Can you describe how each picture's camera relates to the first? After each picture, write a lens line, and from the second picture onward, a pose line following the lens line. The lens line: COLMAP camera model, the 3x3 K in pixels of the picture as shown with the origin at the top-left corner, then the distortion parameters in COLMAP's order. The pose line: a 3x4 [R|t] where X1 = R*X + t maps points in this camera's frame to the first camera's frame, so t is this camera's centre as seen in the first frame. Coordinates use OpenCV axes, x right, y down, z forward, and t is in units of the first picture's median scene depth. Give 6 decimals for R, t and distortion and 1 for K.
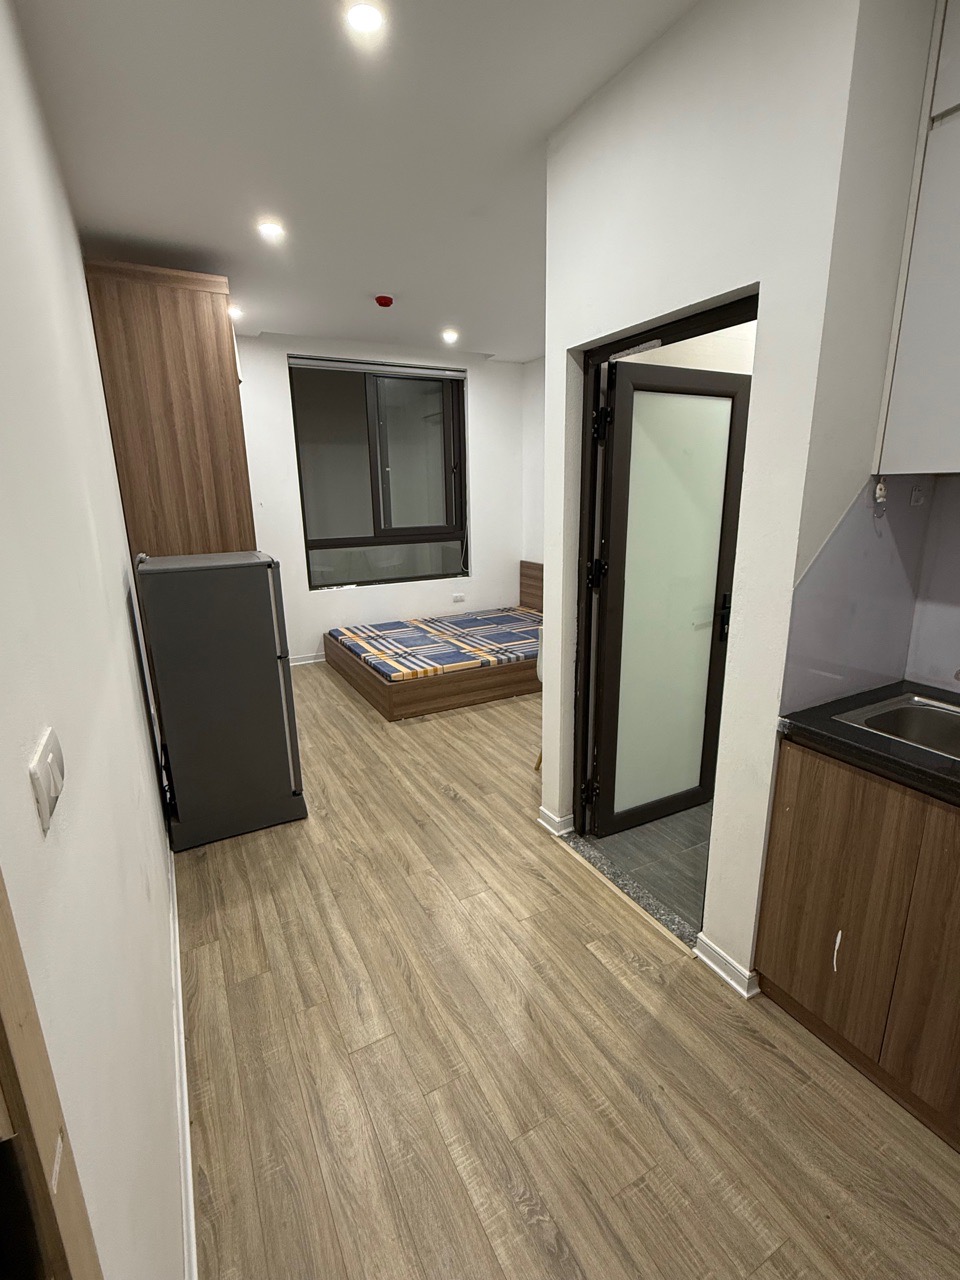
lens RADIAL K [[591.8, 0, 481.2], [0, 591.8, 639.5], [0, 0, 1]] dist [-0.001088, 0.000119]
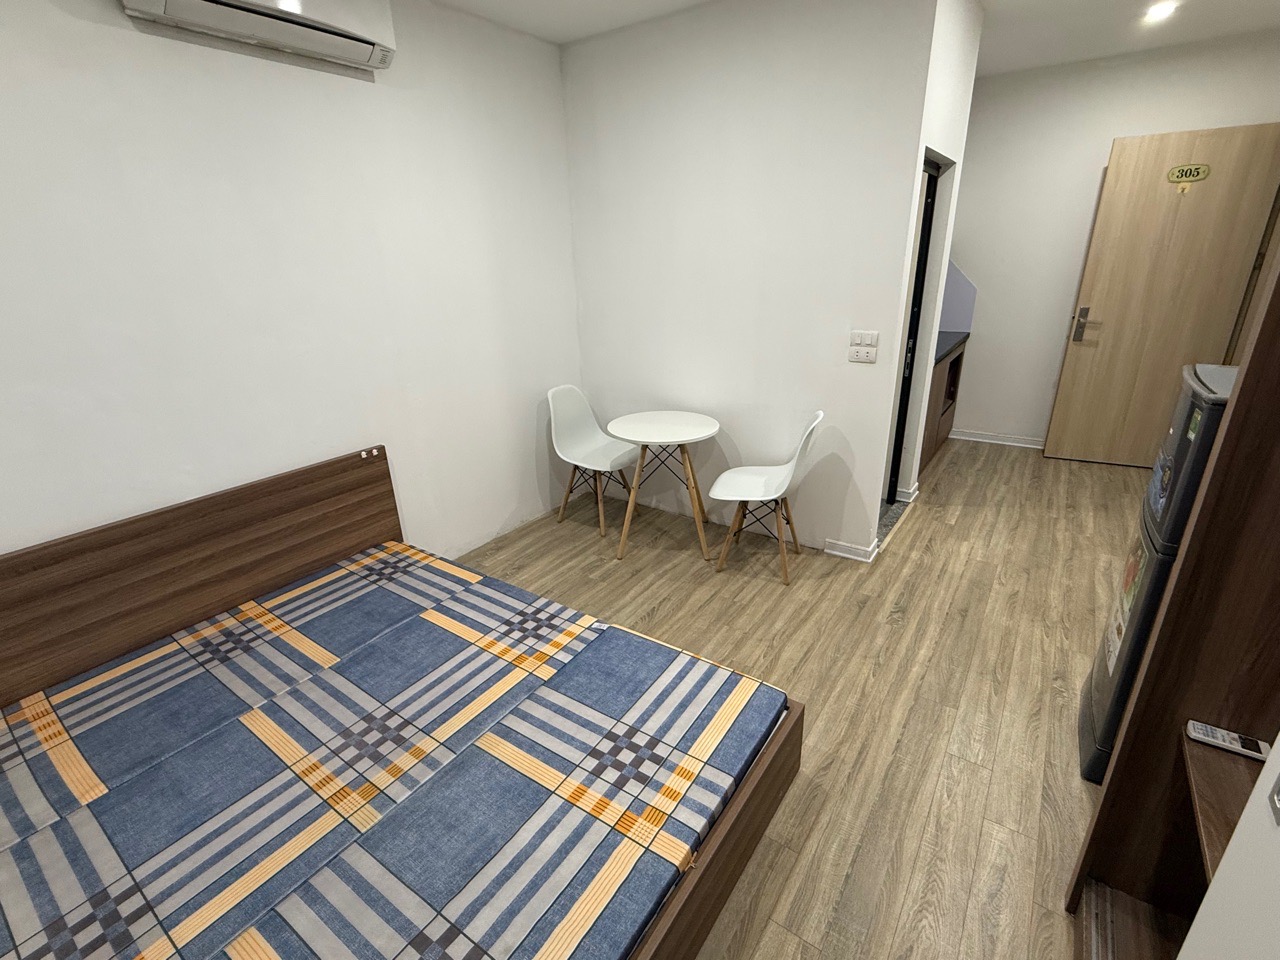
lens RADIAL K [[591.8, 0, 641.5], [0, 591.8, 481.5], [0, 0, 1]] dist [-0.001088, 0.000119]
pose [[-0.446021, -0.288986, 0.847085, -0.550712], [0.264173, 0.861768, 0.433092, -0.383965], [-0.855148, 0.416945, -0.308024, 1.453699]]
